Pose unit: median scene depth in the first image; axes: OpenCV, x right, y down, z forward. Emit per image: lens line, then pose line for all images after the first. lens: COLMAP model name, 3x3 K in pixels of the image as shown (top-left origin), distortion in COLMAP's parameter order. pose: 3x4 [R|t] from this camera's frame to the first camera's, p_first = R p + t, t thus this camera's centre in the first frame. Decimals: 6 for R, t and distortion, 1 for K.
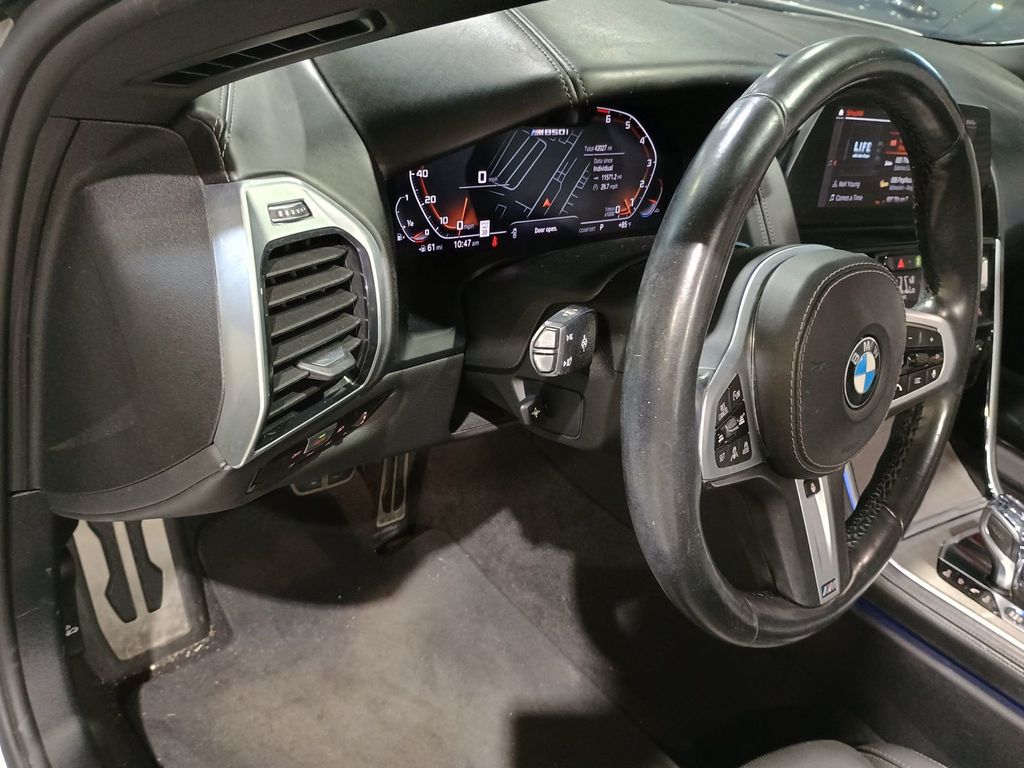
lens RADIAL K [[879.8, 0, 531.3], [0, 879.8, 385.8], [0, 0, 1]] dist [0.061133, -0.087622]
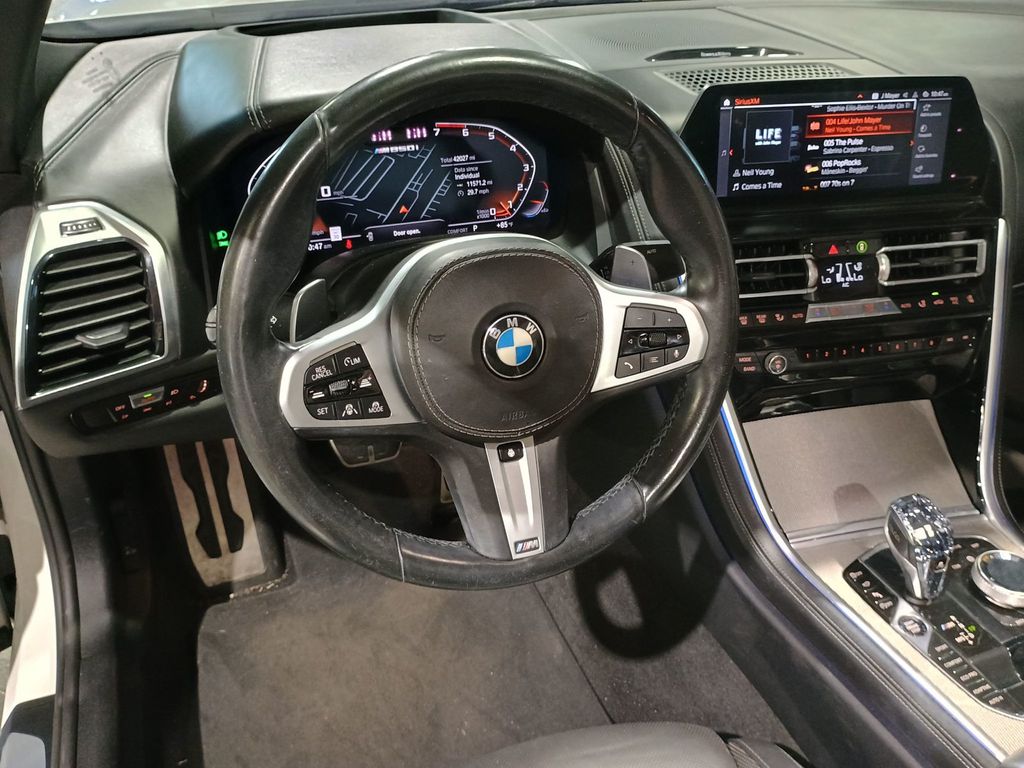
lens RADIAL K [[879.8, 0, 531.3], [0, 879.8, 385.8], [0, 0, 1]] dist [0.061133, -0.087622]
pose [[0.925151, 0.015280, -0.379293, 0.573719], [-0.021712, 0.999684, -0.012685, 0.033792], [0.378979, 0.019971, 0.925190, -0.009045]]
